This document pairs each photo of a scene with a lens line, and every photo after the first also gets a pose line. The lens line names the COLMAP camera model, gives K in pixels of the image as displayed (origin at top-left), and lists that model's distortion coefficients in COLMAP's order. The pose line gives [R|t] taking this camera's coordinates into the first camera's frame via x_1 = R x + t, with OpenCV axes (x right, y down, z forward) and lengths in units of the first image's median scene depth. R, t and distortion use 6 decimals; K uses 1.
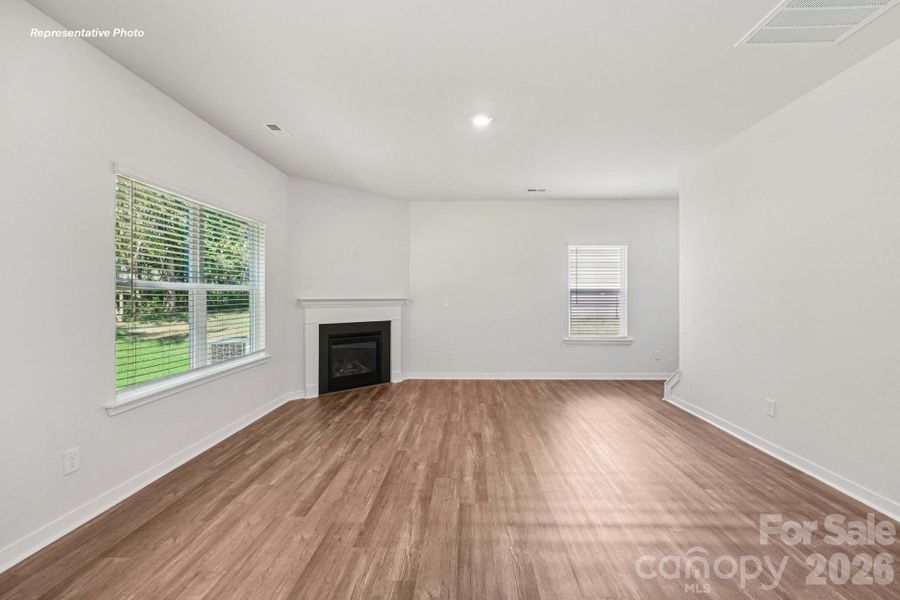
lens RADIAL K [[389.7, 0, 465.6], [0, 389.7, 297.5], [0, 0, 1]] dist [0.032417, 0.000396]
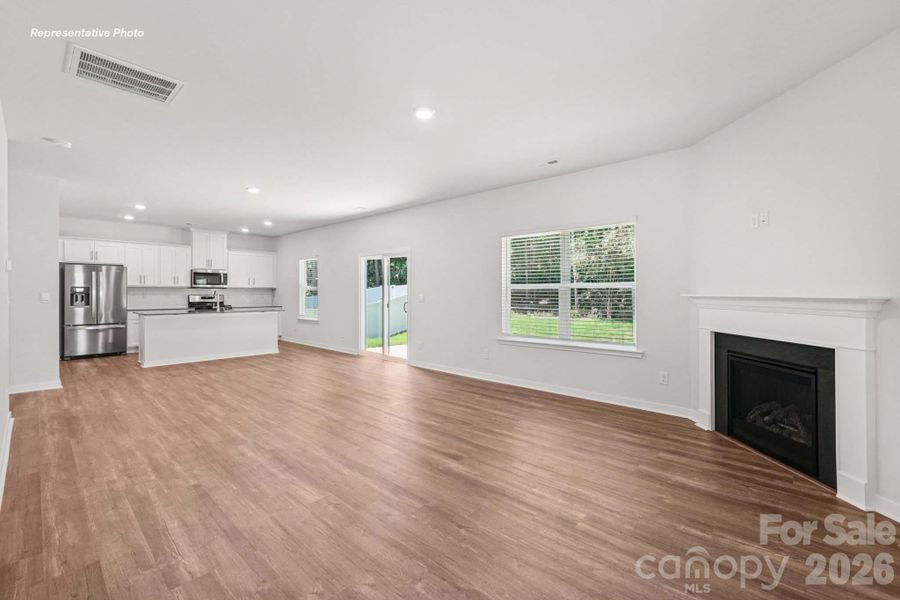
lens RADIAL K [[389.7, 0, 450.7], [0, 389.7, 298.4], [0, 0, 1]] dist [0.032417, 0.000396]
pose [[-0.671535, 0.012906, -0.740861, 0.619206], [0.000480, 0.999856, 0.016982, -0.004877], [0.740973, 0.011048, -0.671444, 1.463746]]
